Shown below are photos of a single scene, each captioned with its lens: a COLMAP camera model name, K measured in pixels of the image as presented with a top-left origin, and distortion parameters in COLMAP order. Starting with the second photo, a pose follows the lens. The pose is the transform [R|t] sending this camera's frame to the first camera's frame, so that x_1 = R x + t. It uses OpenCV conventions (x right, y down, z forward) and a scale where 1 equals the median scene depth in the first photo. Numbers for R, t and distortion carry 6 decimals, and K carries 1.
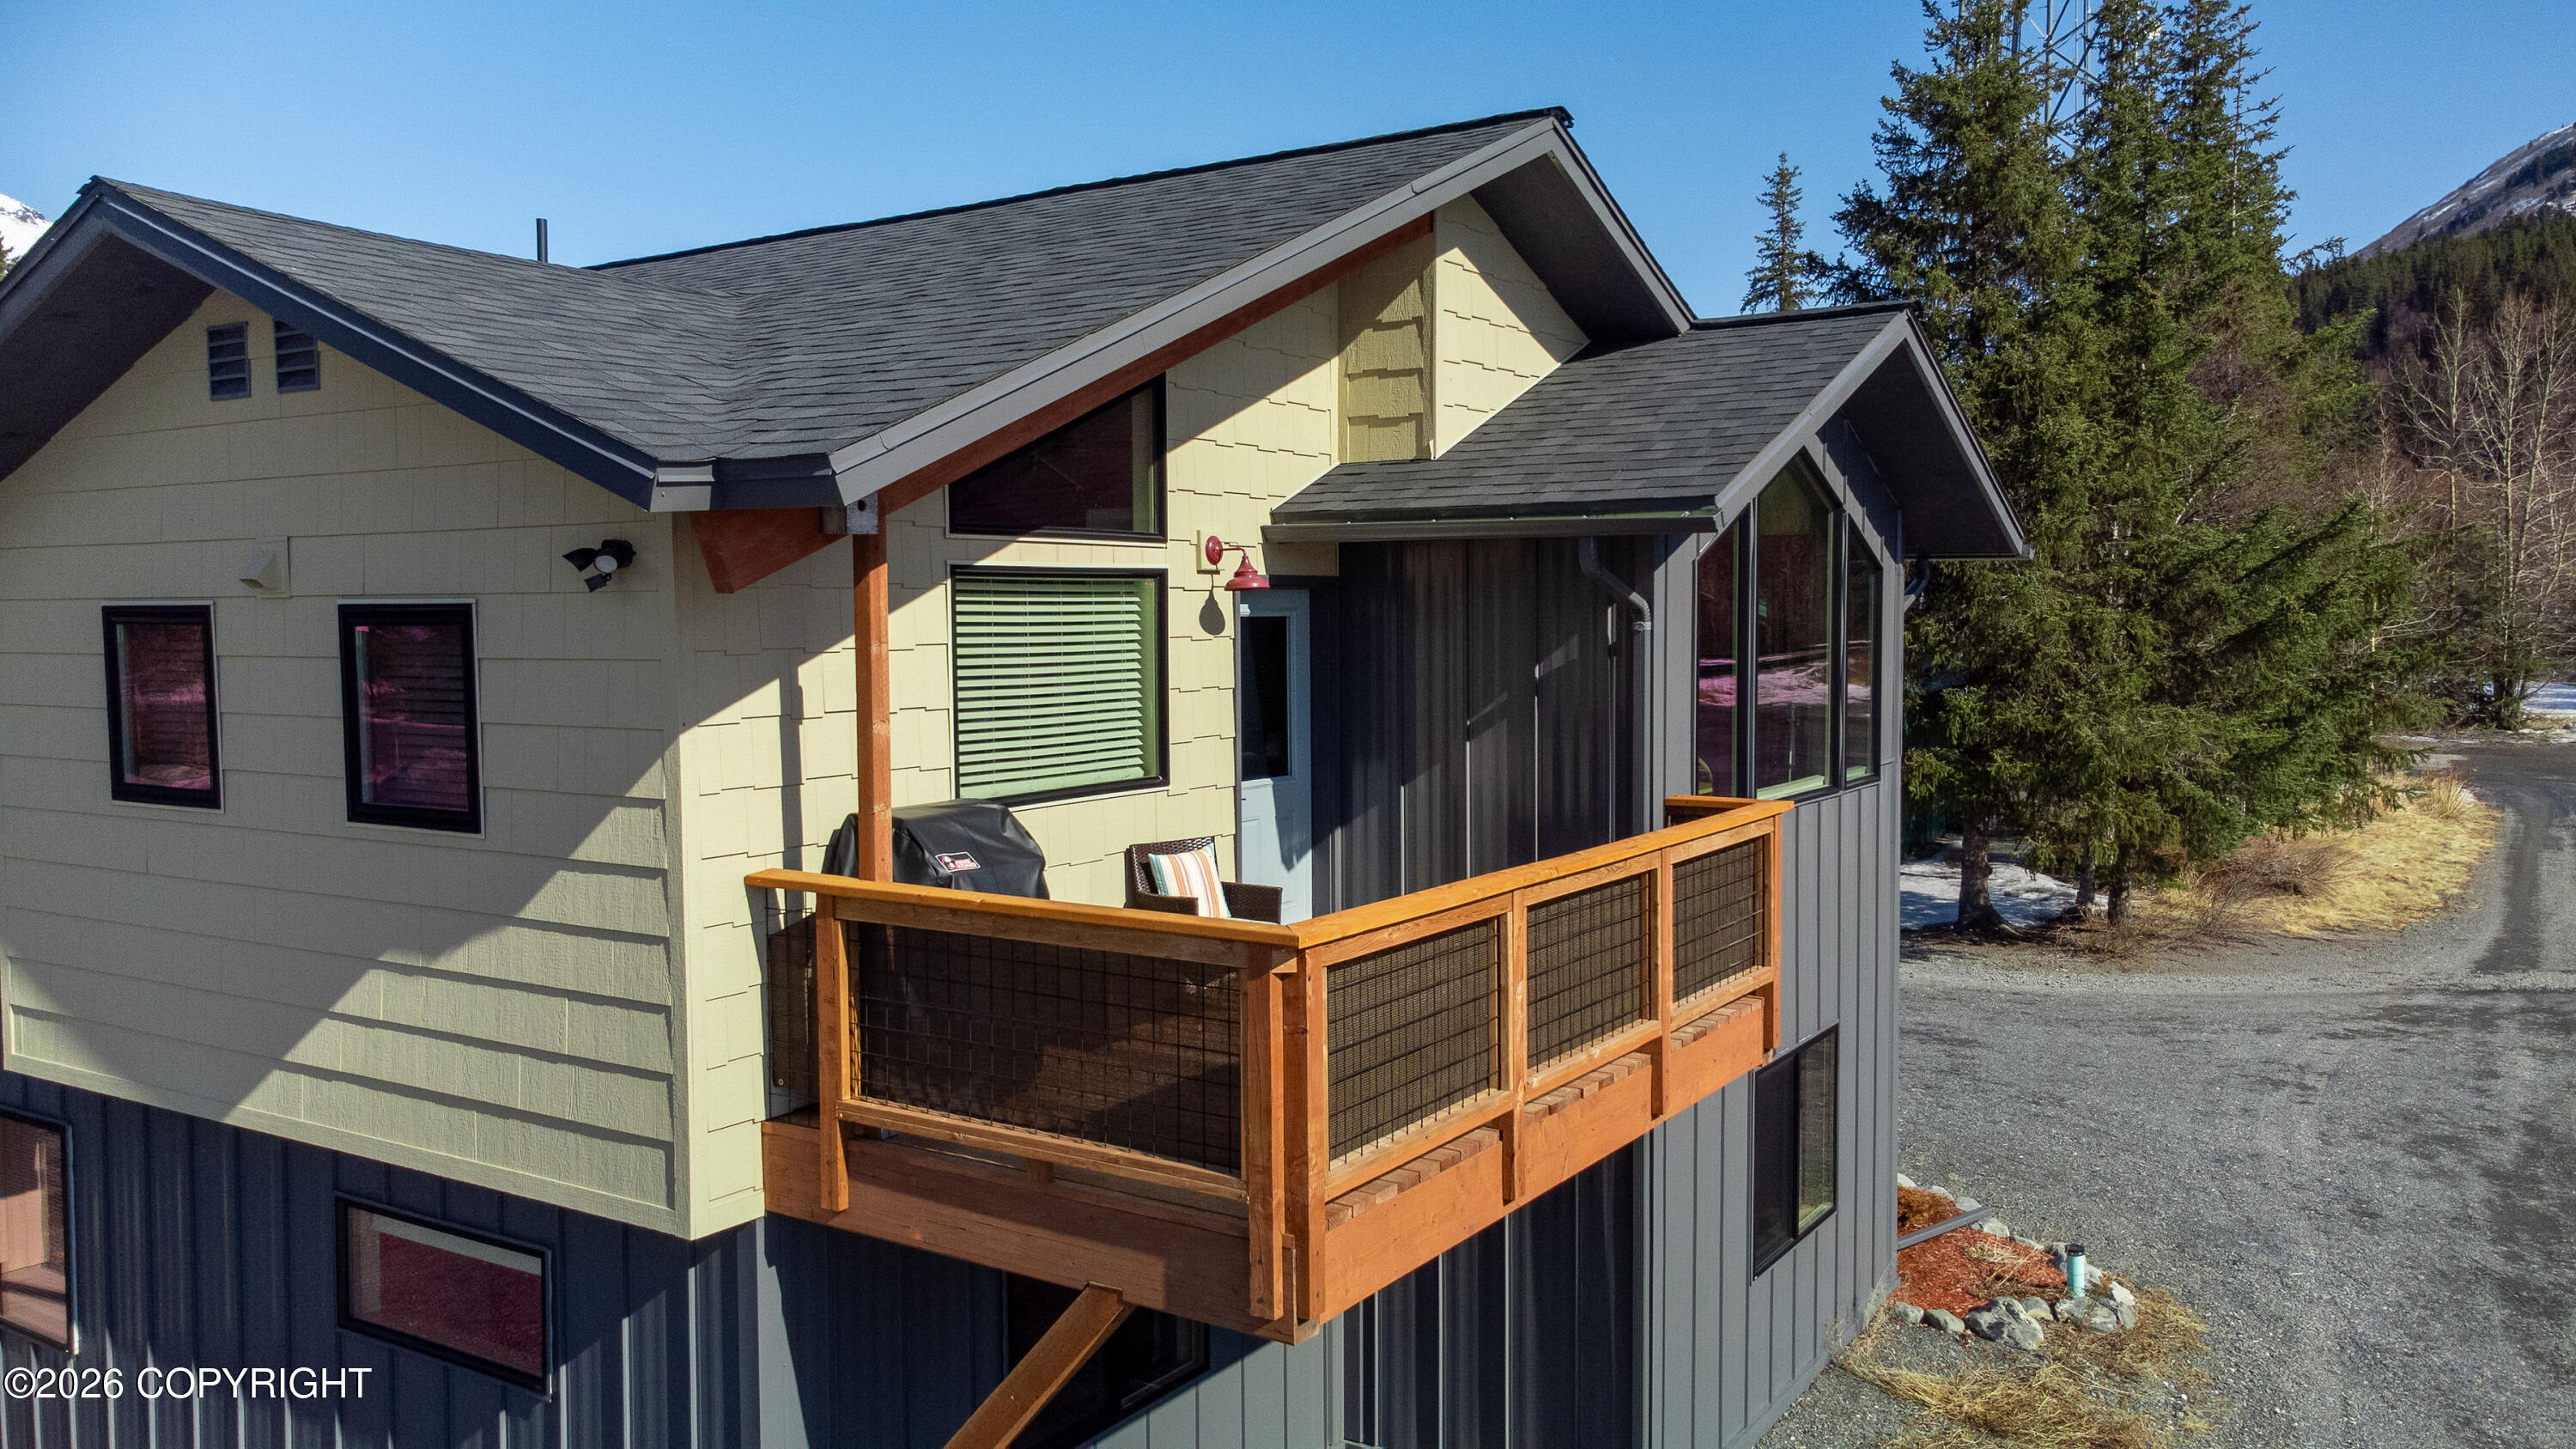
lens RADIAL K [[1920.2, 0, 1277.6], [0, 1920.2, 721.8], [0, 0, 1]] dist [0.046697, 0.006344]
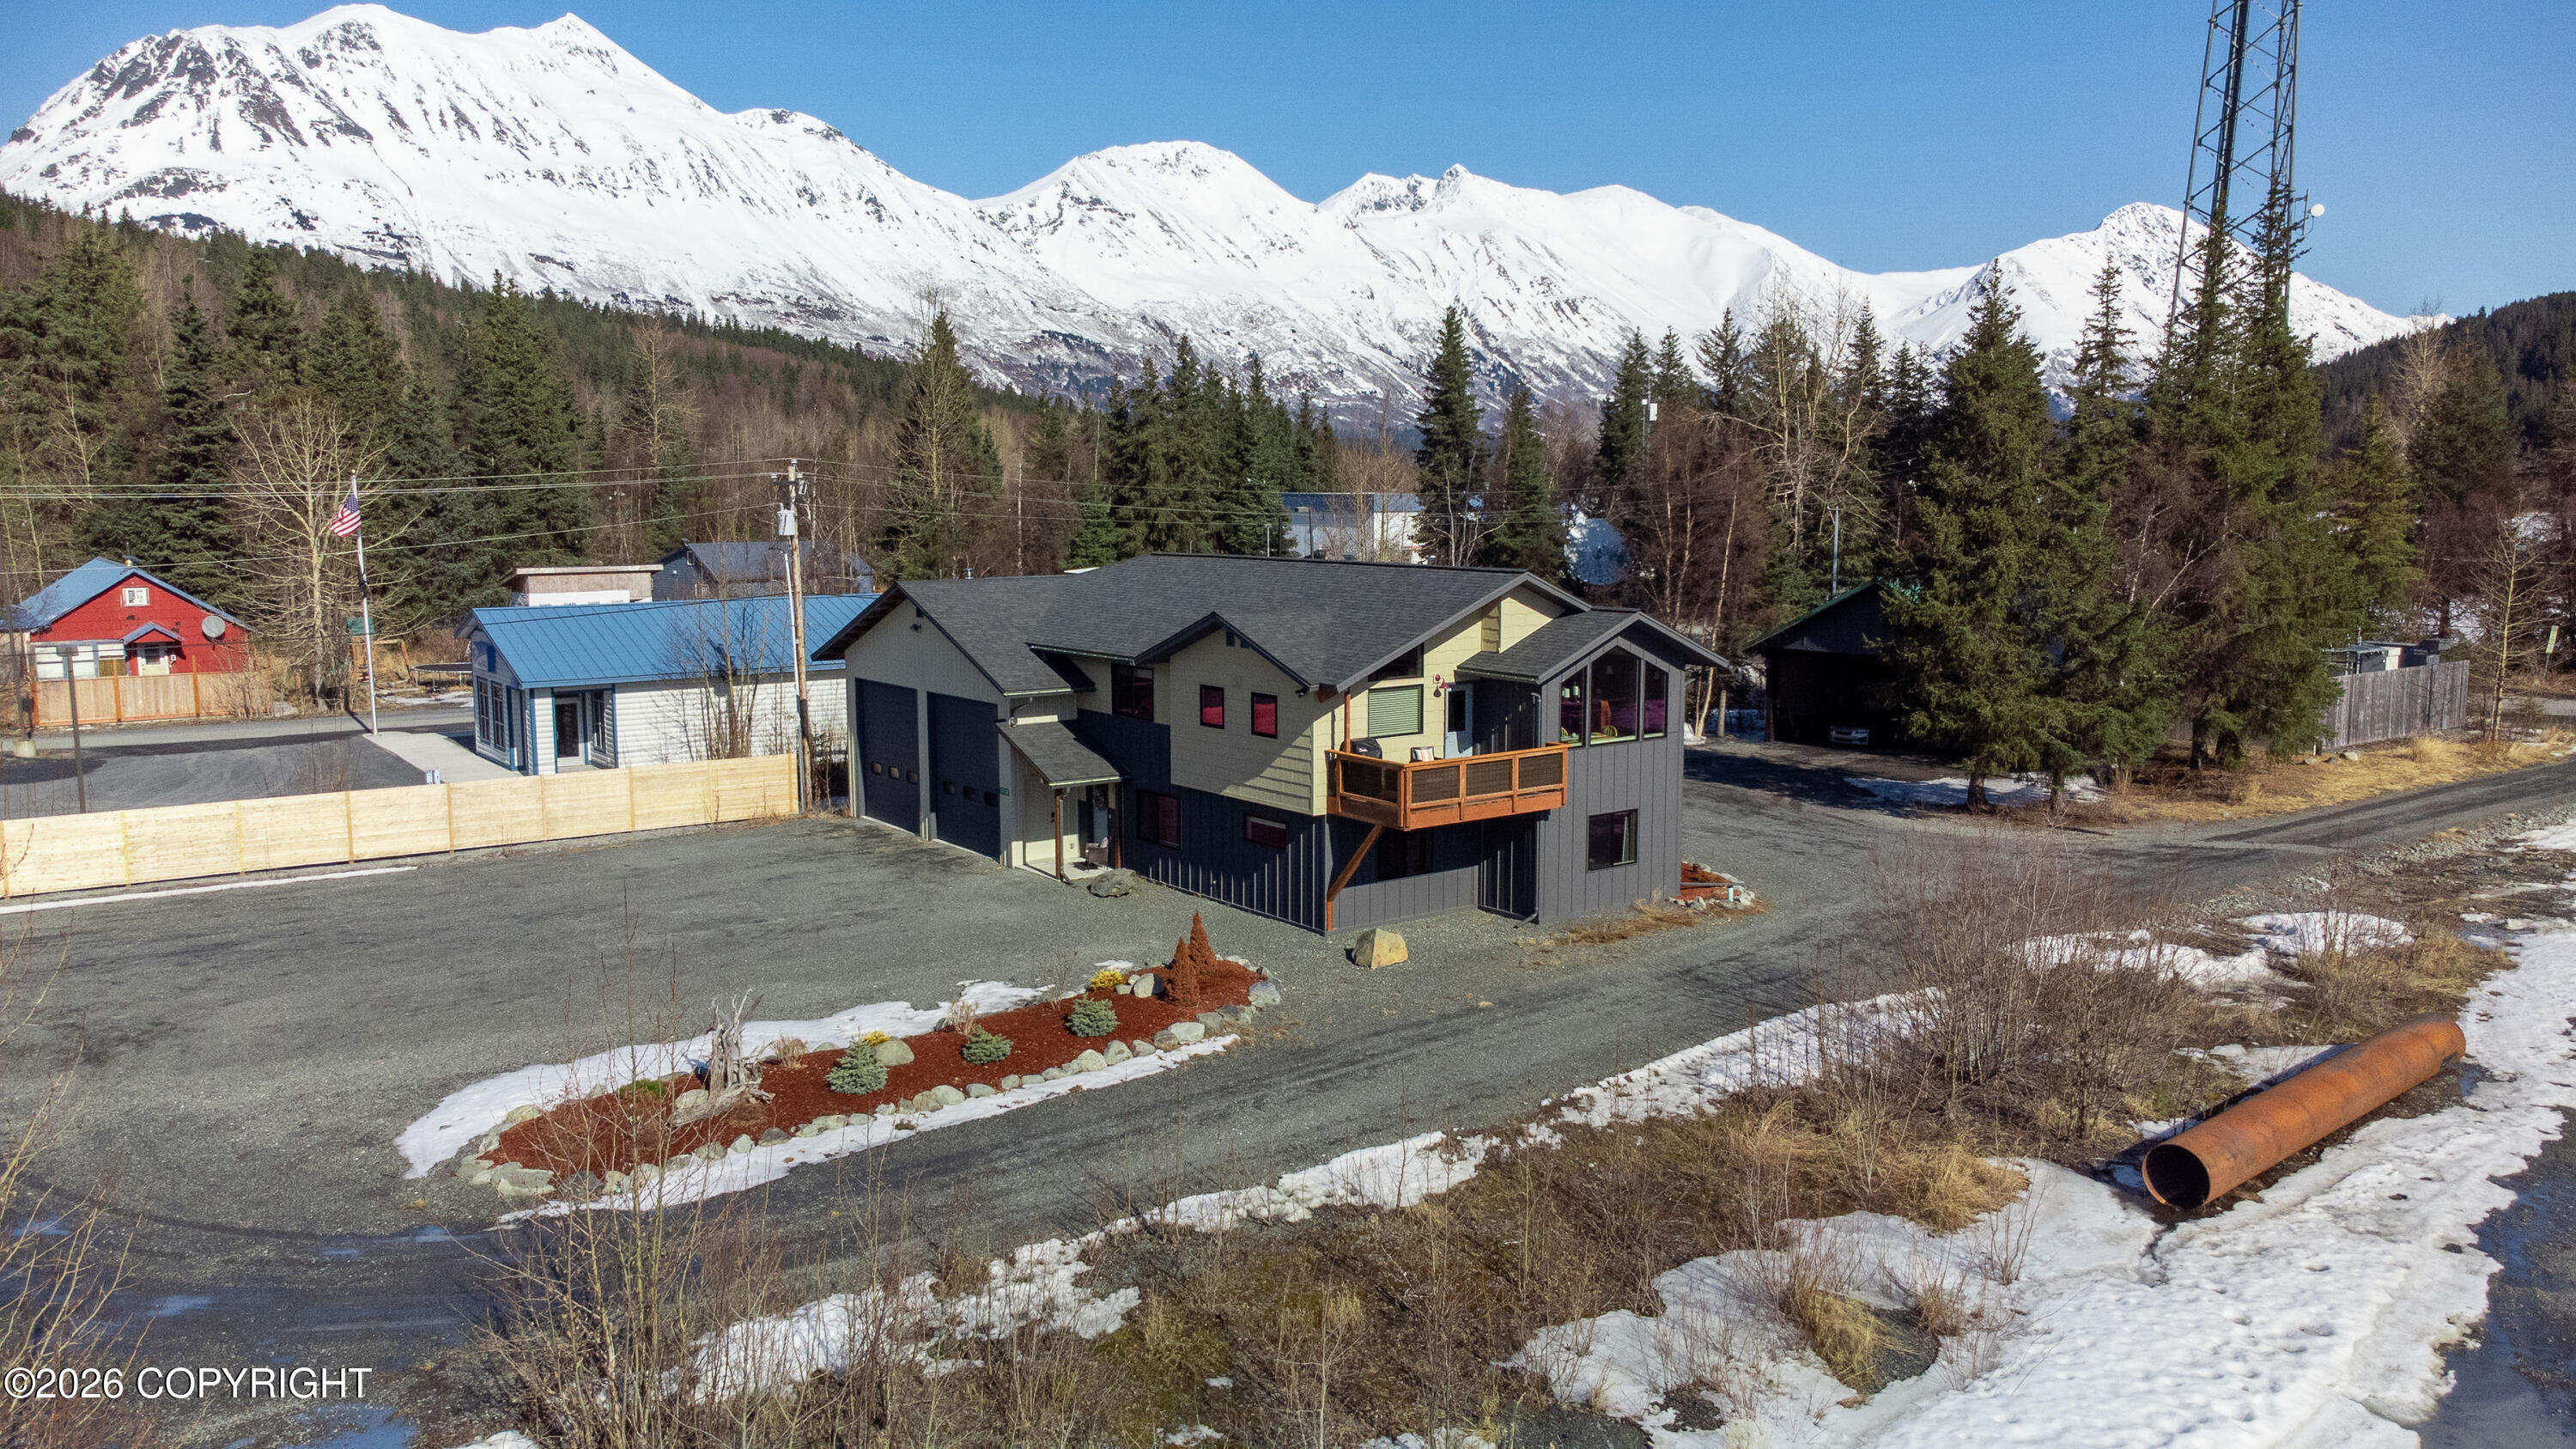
lens RADIAL K [[1920.2, 0, 1277.6], [0, 1920.2, 721.8], [0, 0, 1]] dist [0.046697, 0.006344]
pose [[0.944901, 0.046903, -0.323979, 0.986502], [-0.025704, 0.997257, 0.069407, -0.272543], [0.326345, -0.057256, 0.943515, -3.030296]]
